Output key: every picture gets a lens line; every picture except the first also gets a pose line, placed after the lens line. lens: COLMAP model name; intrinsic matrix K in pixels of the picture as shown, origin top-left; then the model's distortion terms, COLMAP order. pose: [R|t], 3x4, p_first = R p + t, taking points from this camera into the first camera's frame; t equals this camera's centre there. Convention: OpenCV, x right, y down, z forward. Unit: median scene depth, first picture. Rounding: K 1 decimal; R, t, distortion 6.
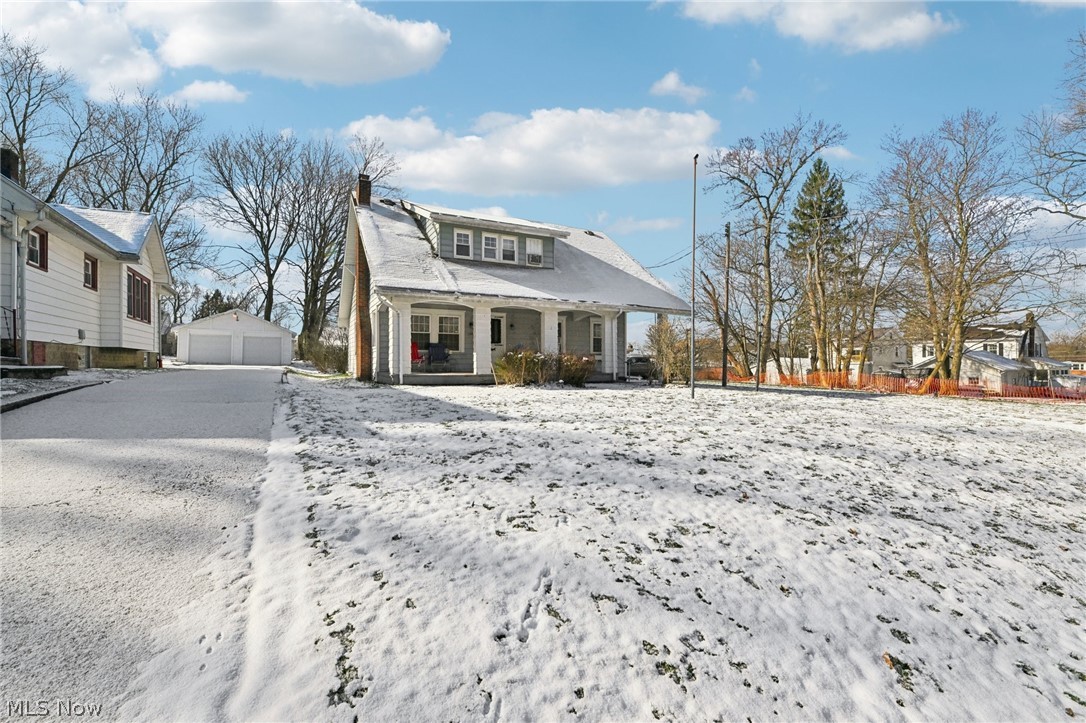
lens RADIAL K [[467.8, 0, 536.6], [0, 467.8, 358.9], [0, 0, 1]] dist [0.002804, -0.003152]
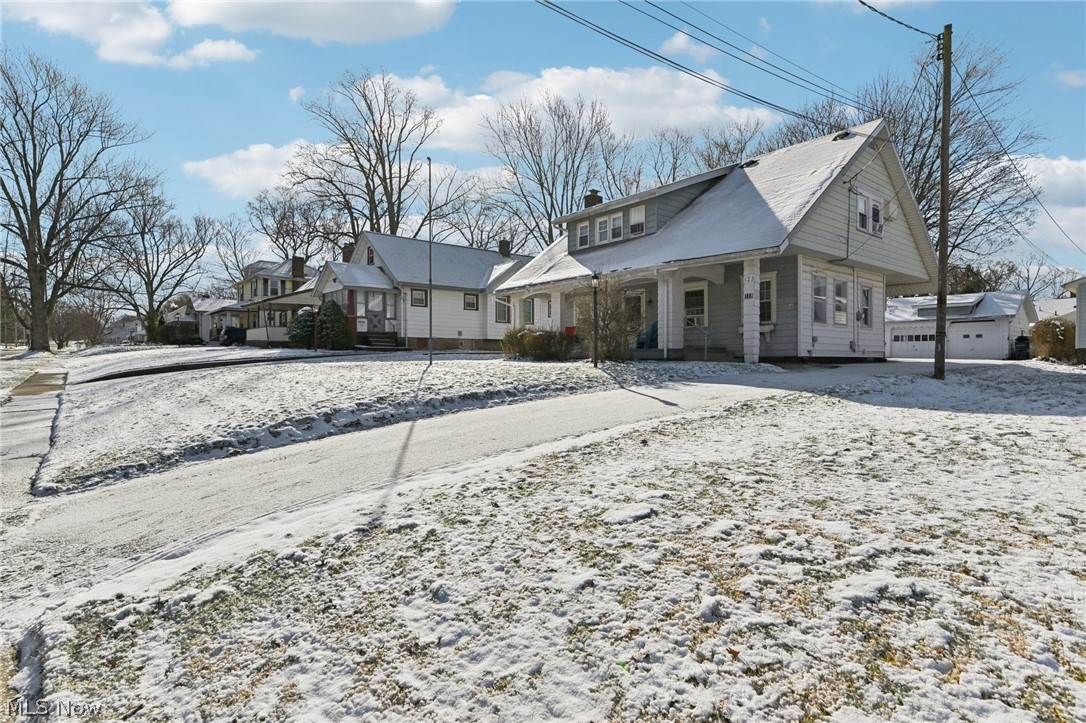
lens RADIAL K [[556.7, 0, 536.0], [0, 556.7, 363.5], [0, 0, 1]] dist [0.003286, -0.002769]
pose [[0.202567, 0.007807, -0.979237, 1.122887], [0.011988, 0.999874, 0.010451, 0.044858], [0.979195, -0.013856, 0.202448, 0.615522]]
